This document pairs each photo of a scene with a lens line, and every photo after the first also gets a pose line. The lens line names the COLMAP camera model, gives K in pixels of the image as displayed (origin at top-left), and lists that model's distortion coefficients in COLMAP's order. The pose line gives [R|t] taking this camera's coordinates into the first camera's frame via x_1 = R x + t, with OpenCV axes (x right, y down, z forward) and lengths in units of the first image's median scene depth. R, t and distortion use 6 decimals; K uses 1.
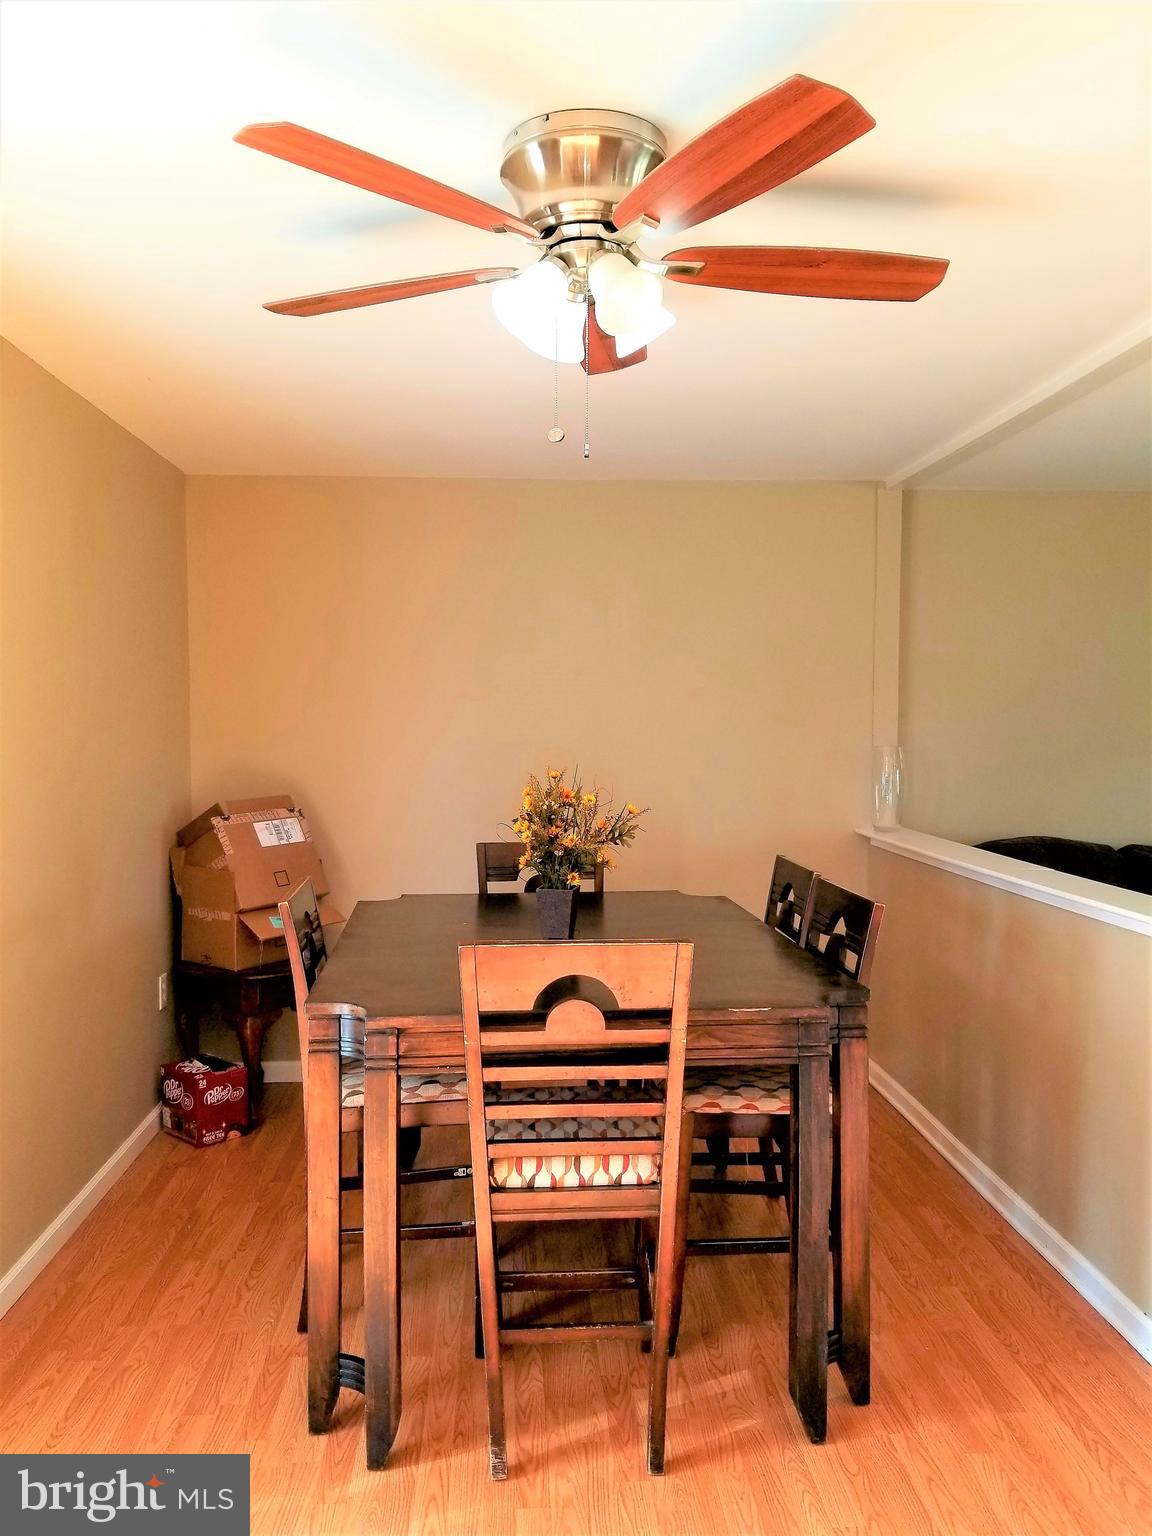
lens RADIAL K [[1215.8, 0, 578.5], [0, 1215.8, 767.5], [0, 0, 1]] dist [0.064945, -0.120233]
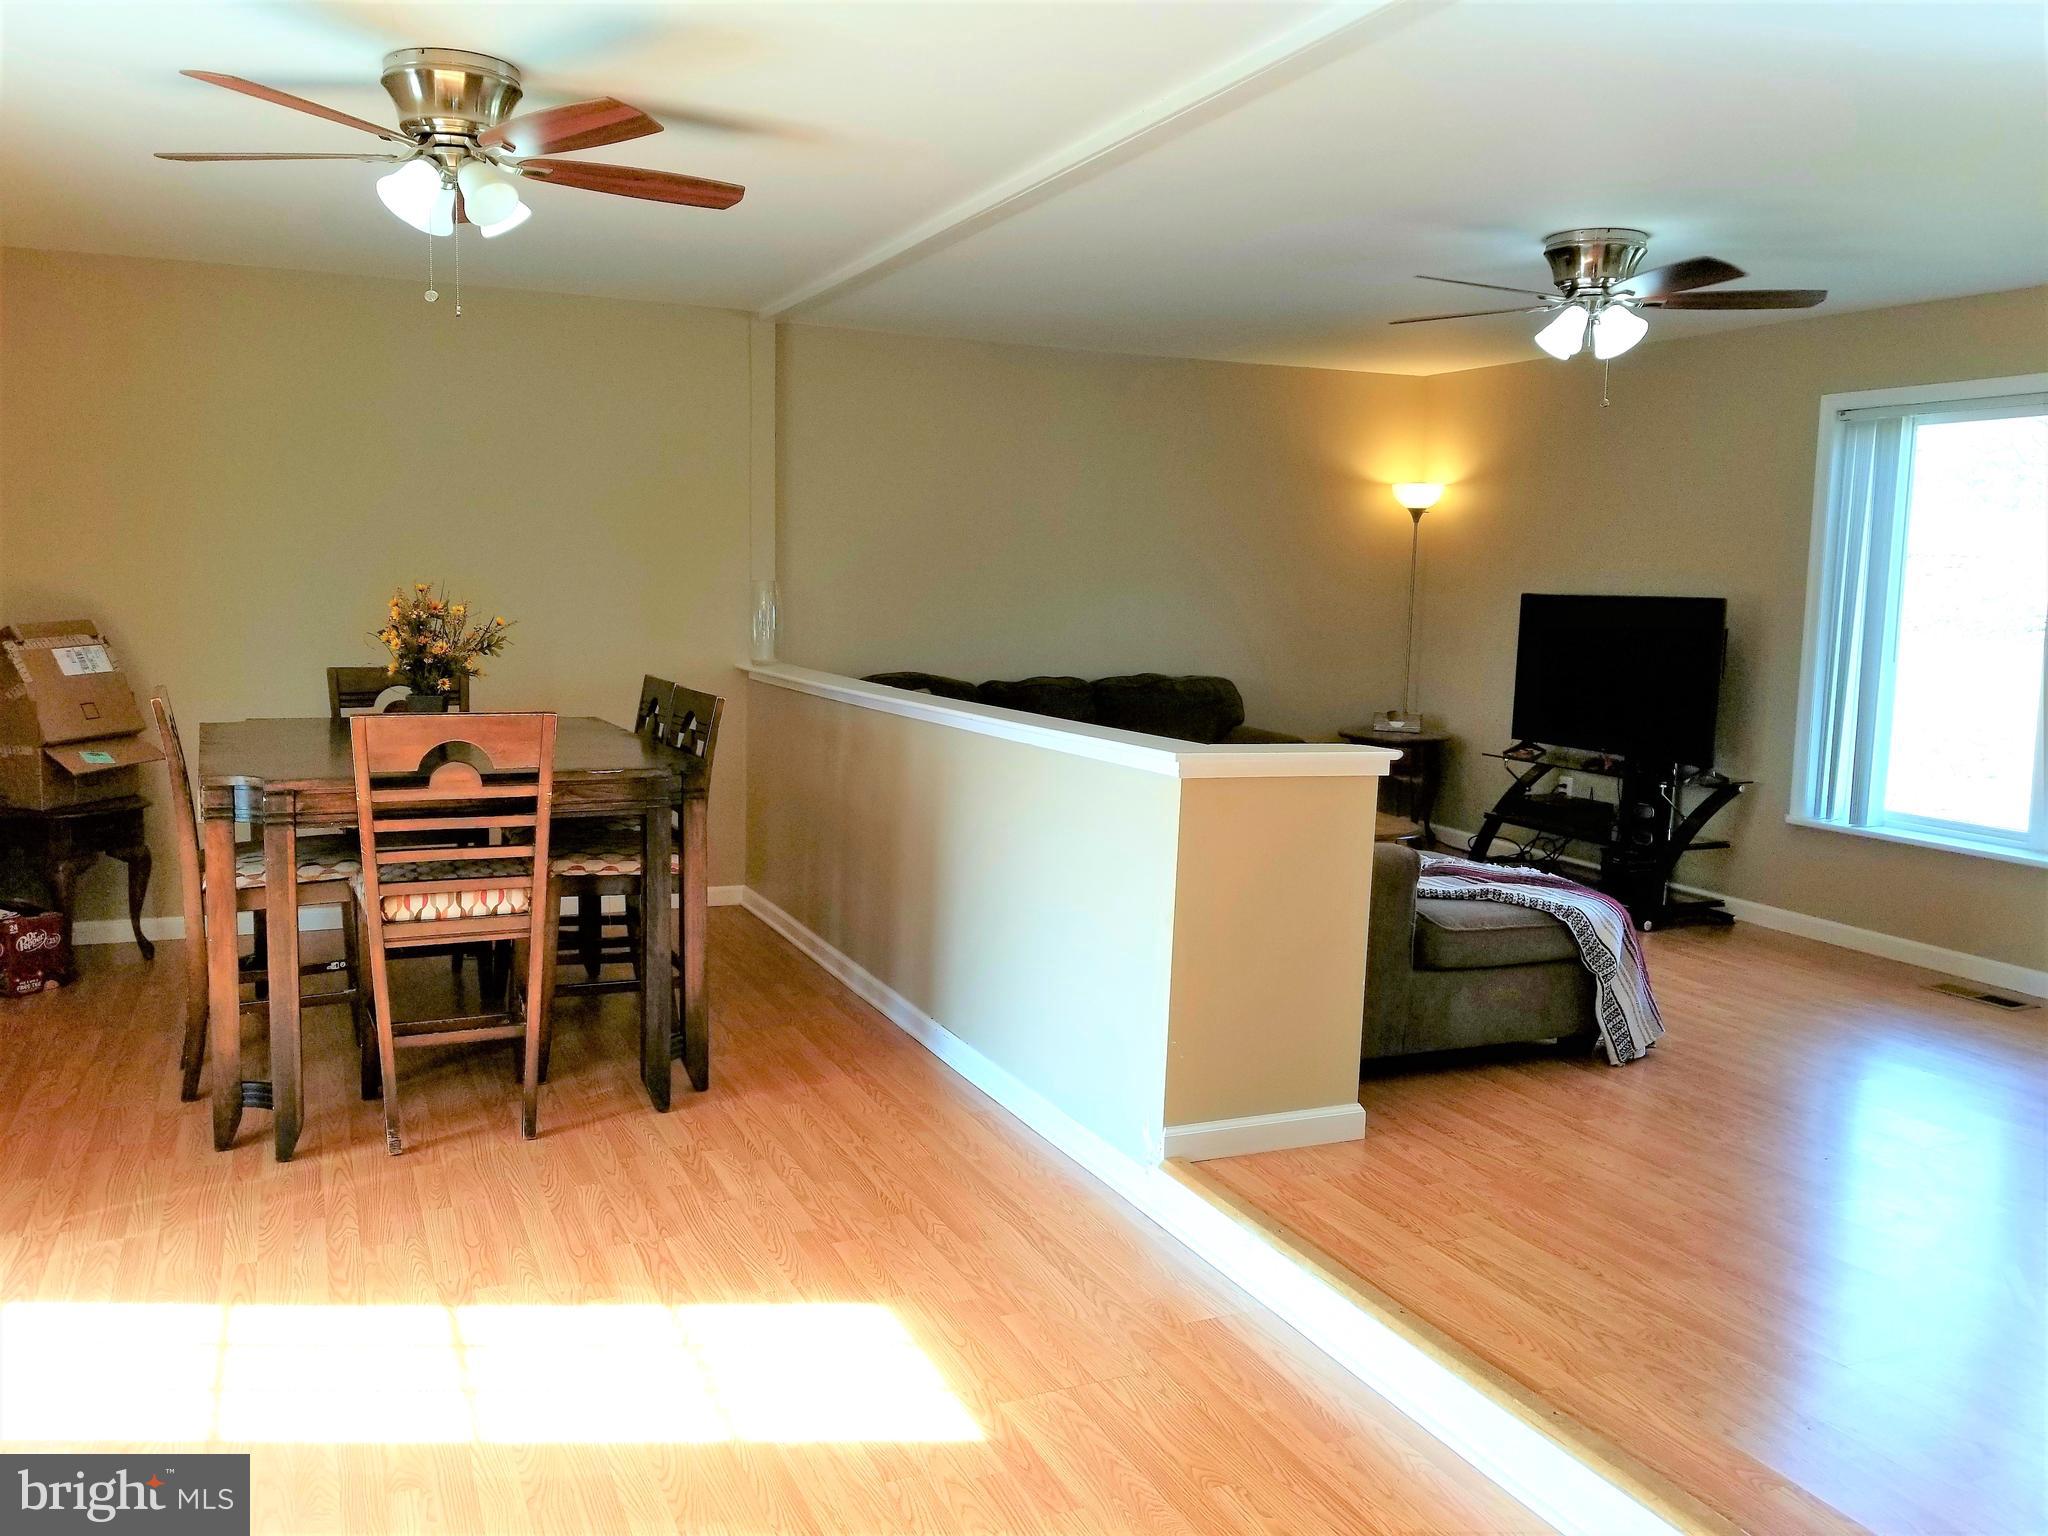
lens RADIAL K [[1621.1, 0, 1016.2], [0, 1621.1, 768.1], [0, 0, 1]] dist [0.064945, -0.120233]
pose [[0.937873, -0.020361, 0.346381, -0.036548], [-0.007225, 0.996914, 0.078163, 0.057869], [-0.346903, -0.075809, 0.934832, -0.629855]]
